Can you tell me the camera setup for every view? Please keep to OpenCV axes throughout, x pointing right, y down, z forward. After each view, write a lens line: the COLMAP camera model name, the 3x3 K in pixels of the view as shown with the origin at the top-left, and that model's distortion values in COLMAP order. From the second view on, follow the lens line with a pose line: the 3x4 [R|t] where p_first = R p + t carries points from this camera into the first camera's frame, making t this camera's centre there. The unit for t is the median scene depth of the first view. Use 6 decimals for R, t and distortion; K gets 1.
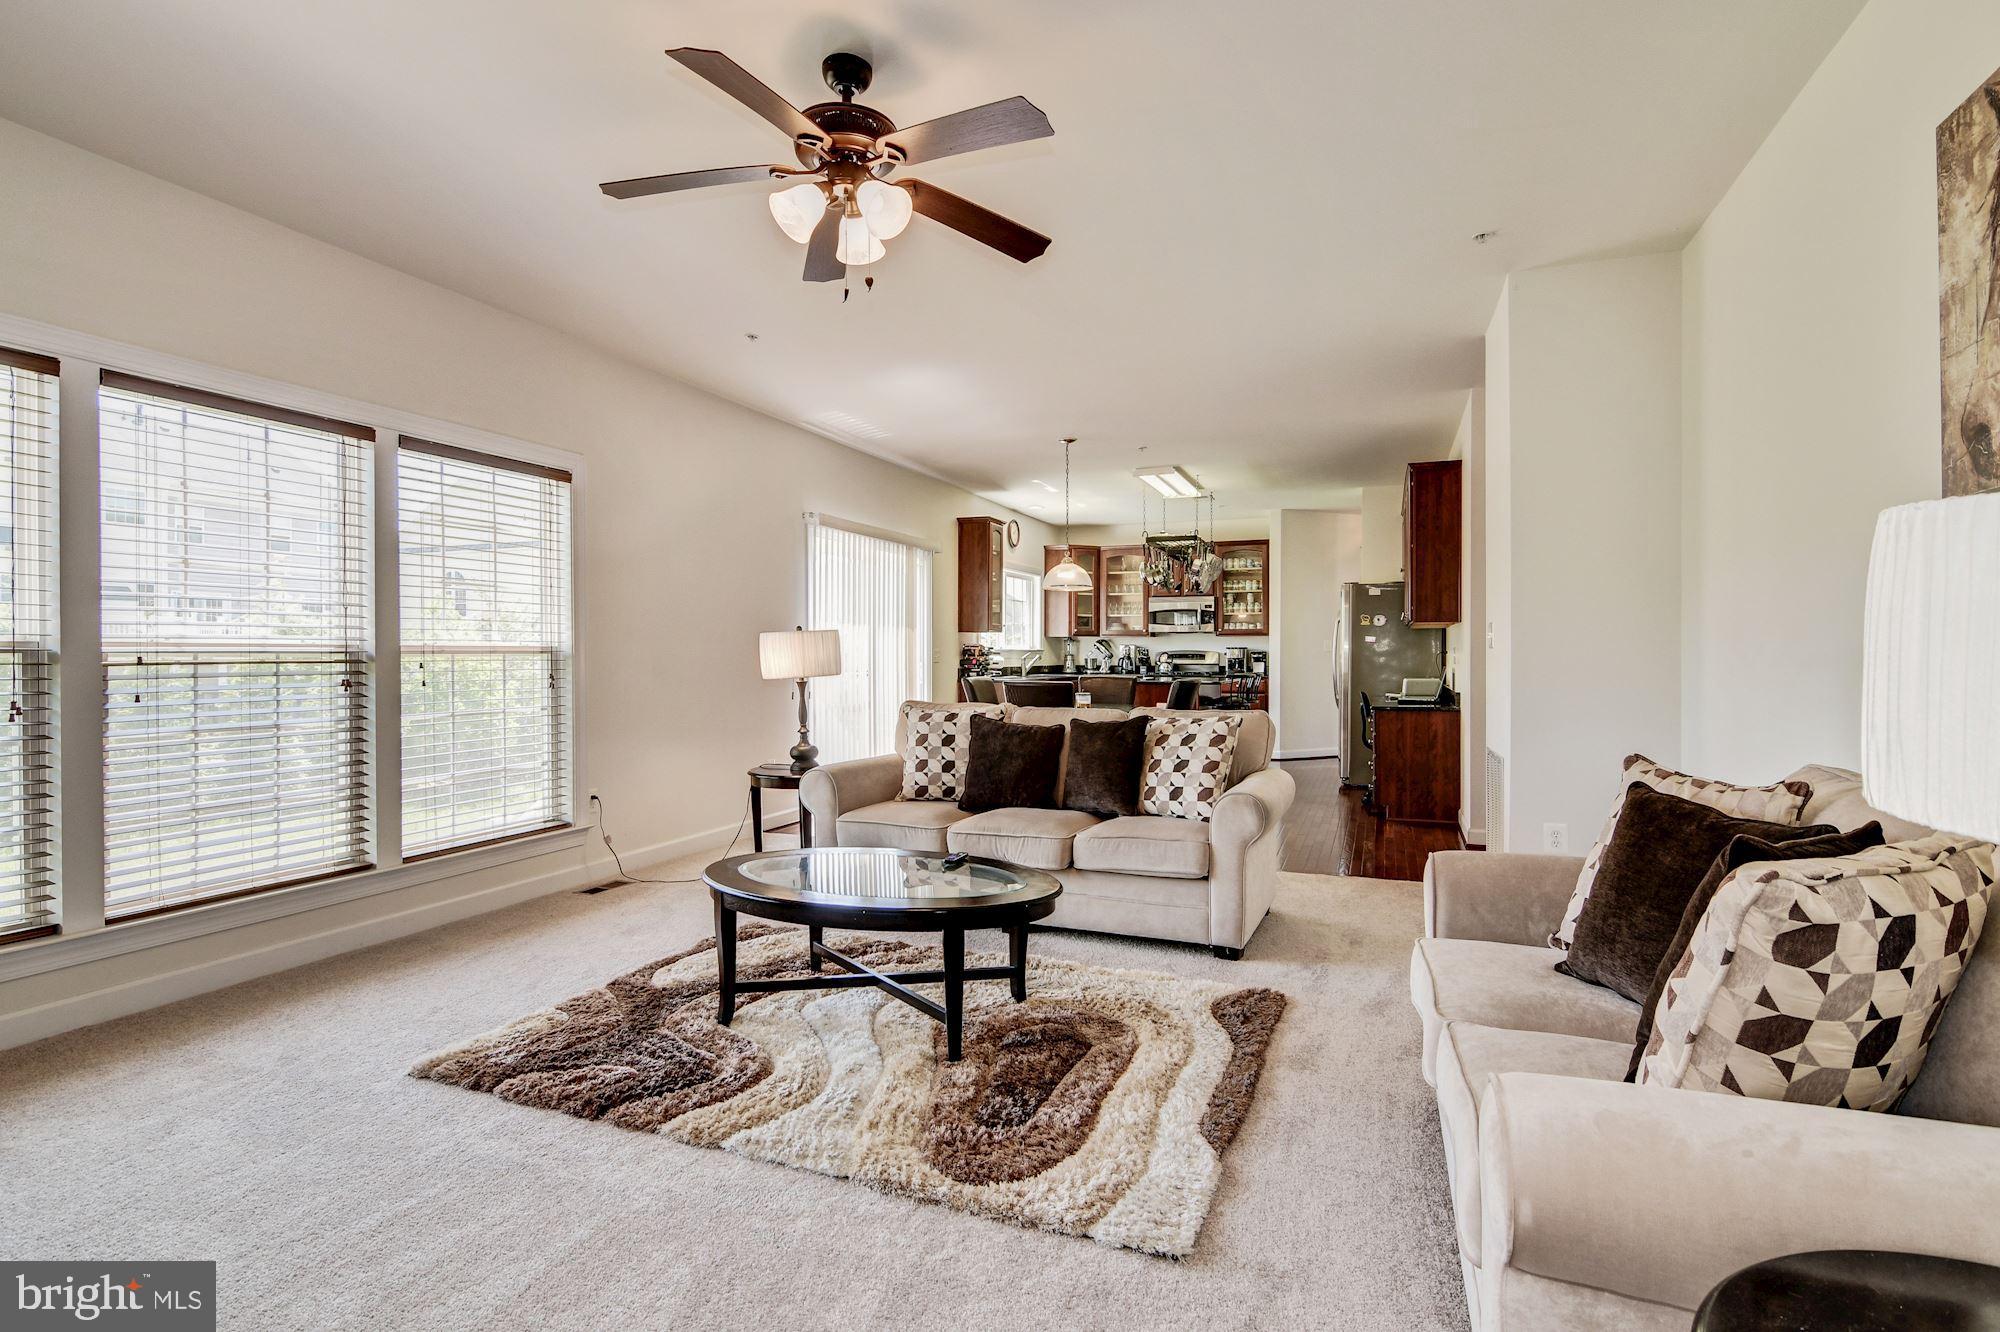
lens RADIAL K [[969.5, 0, 1004.0], [0, 969.5, 661.9], [0, 0, 1]] dist [0.006392, -0.007903]
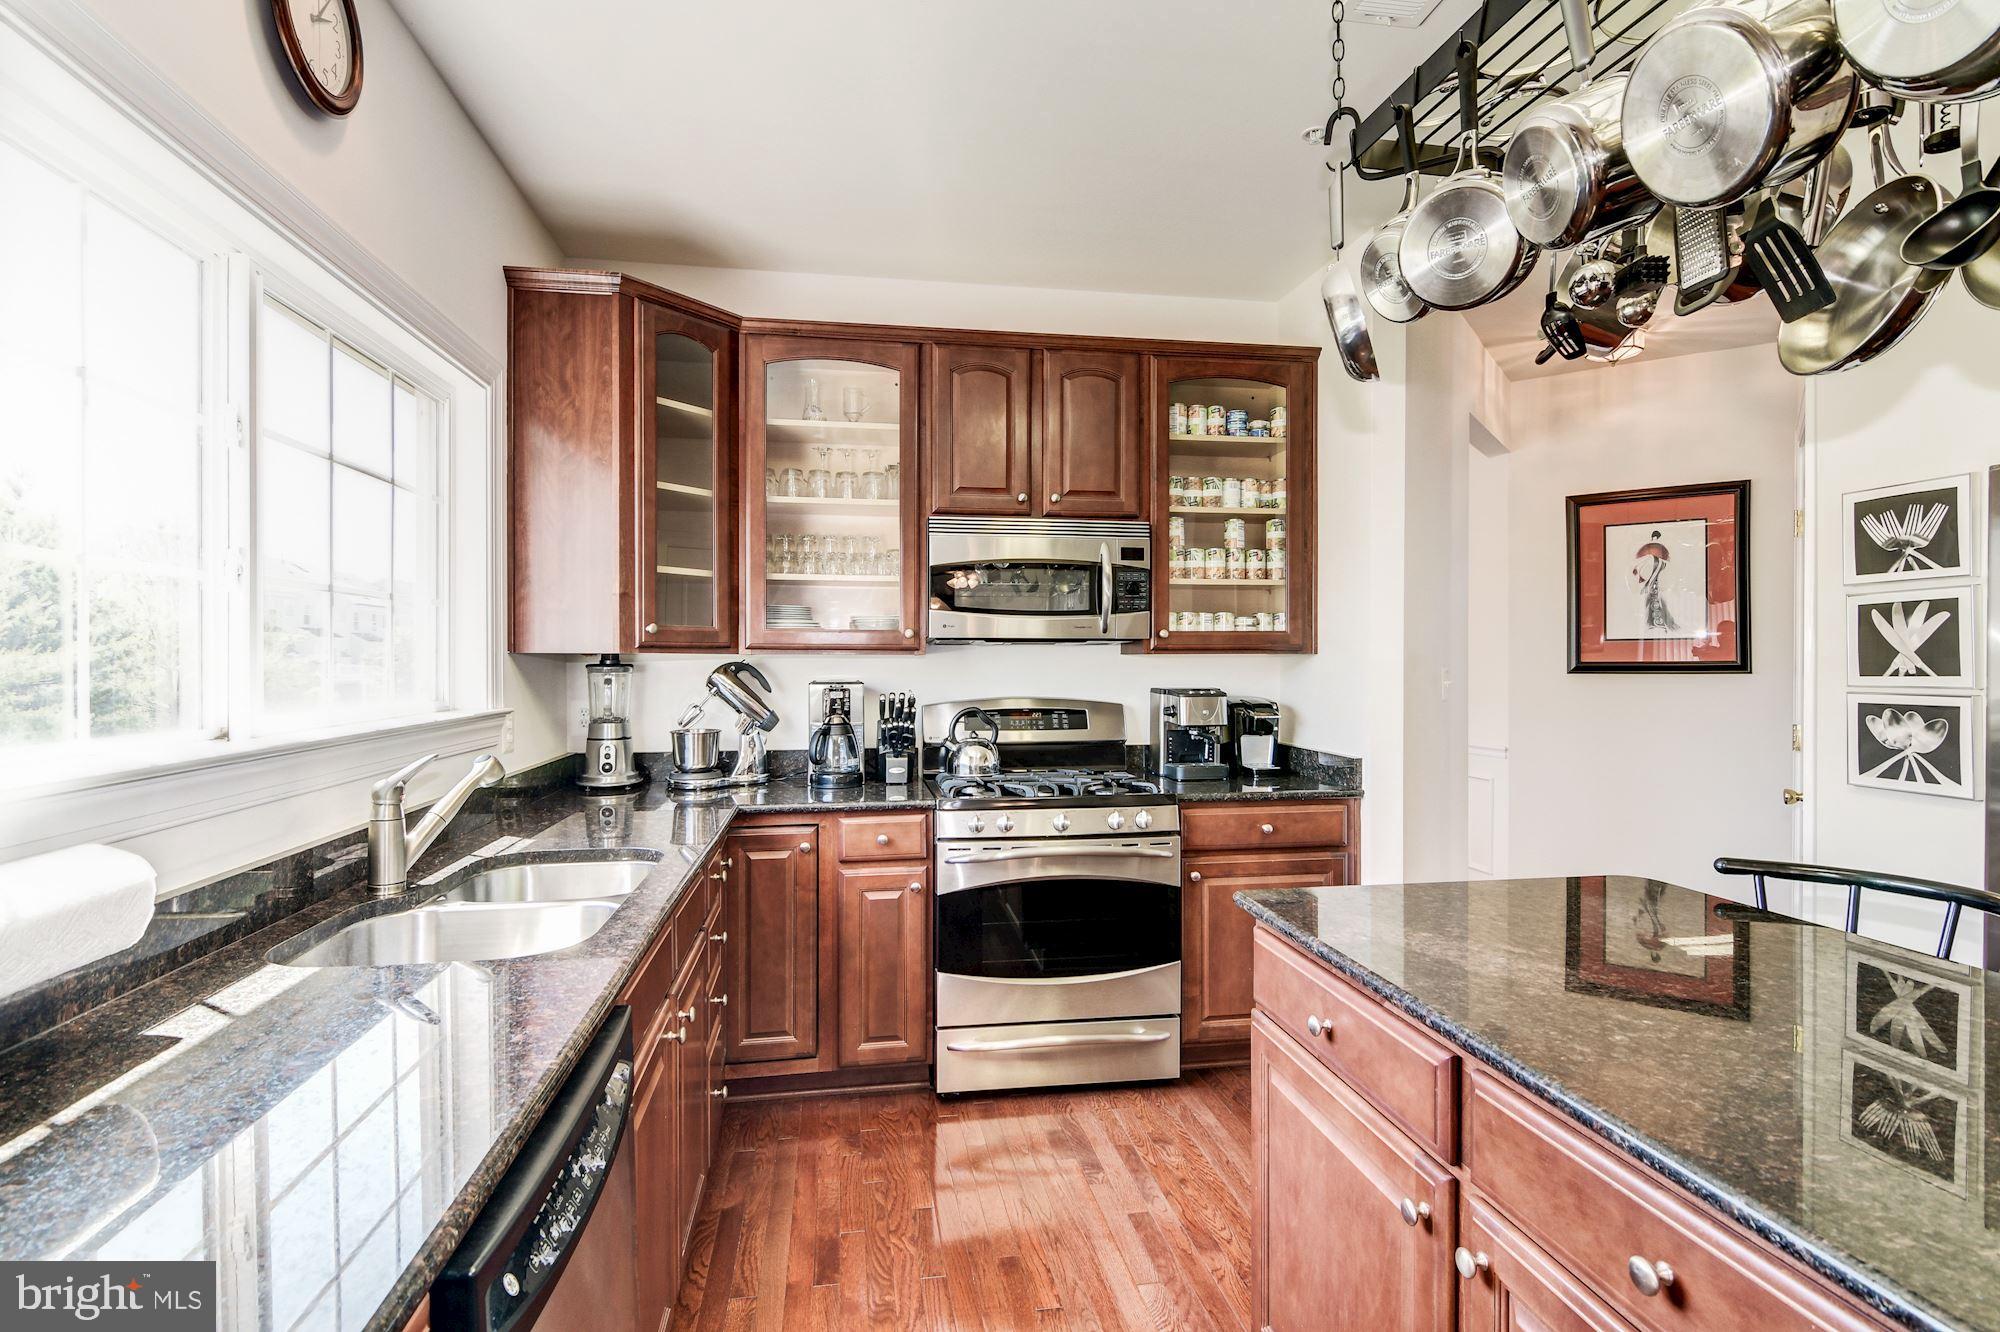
lens RADIAL K [[969.5, 0, 998.4], [0, 969.5, 654.1], [0, 0, 1]] dist [0.006392, -0.007903]
pose [[0.852185, -0.000587, 0.523240, 0.020841], [0.001521, 0.999998, -0.001356, -0.026284], [-0.523239, 0.001951, 0.852184, 0.769147]]
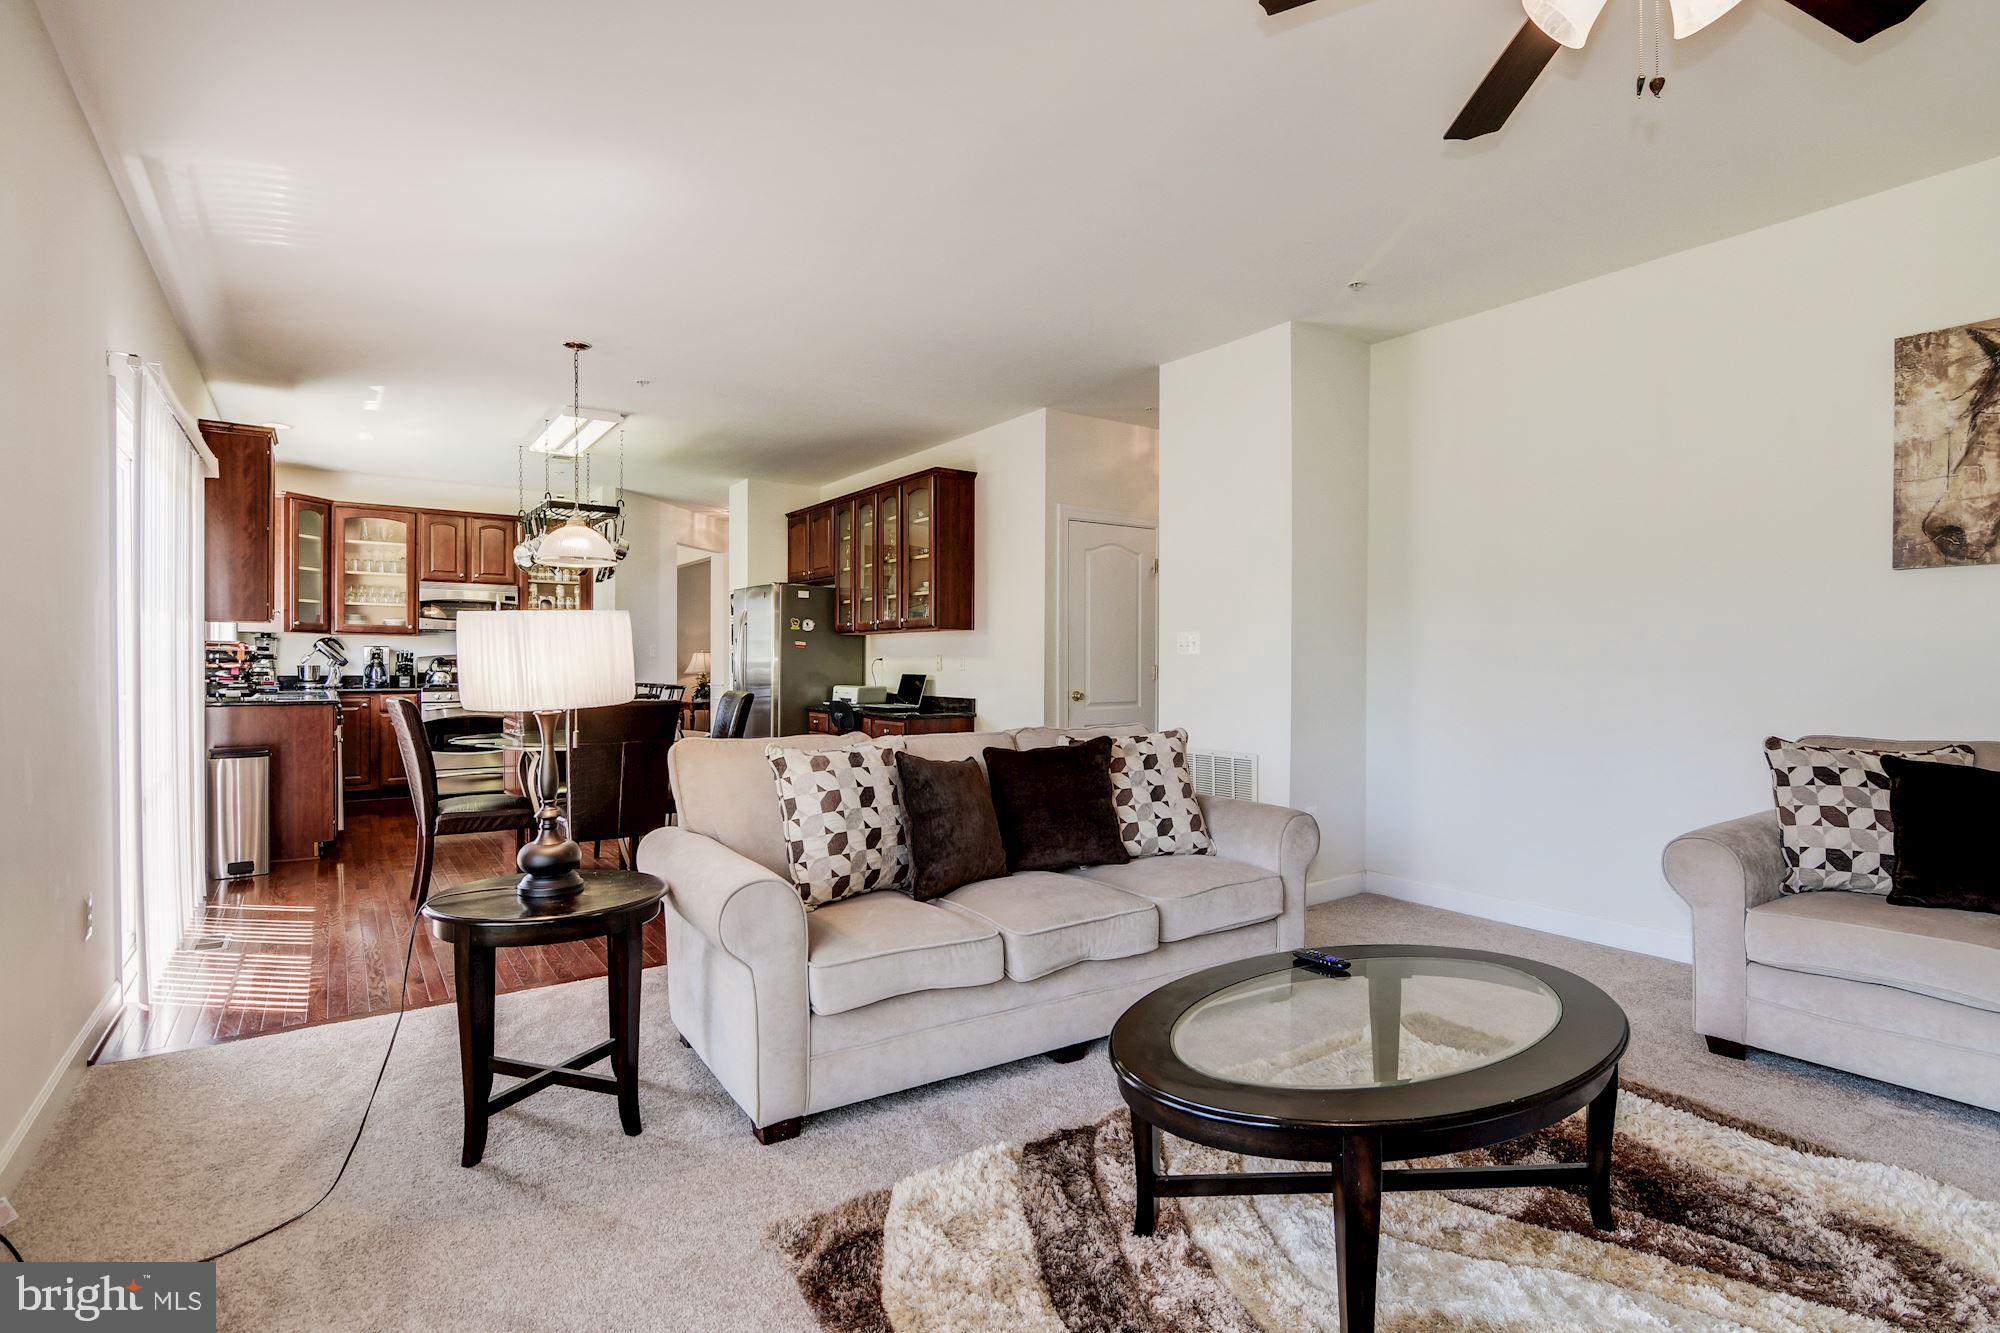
lens RADIAL K [[969.5, 0, 1004.9], [0, 969.5, 665.2], [0, 0, 1]] dist [0.006392, -0.007903]
pose [[0.547089, 0.001405, 0.837073, -0.221628], [0.002741, 0.999990, -0.003470, -0.000113], [-0.837070, 0.004193, 0.547080, 0.246196]]
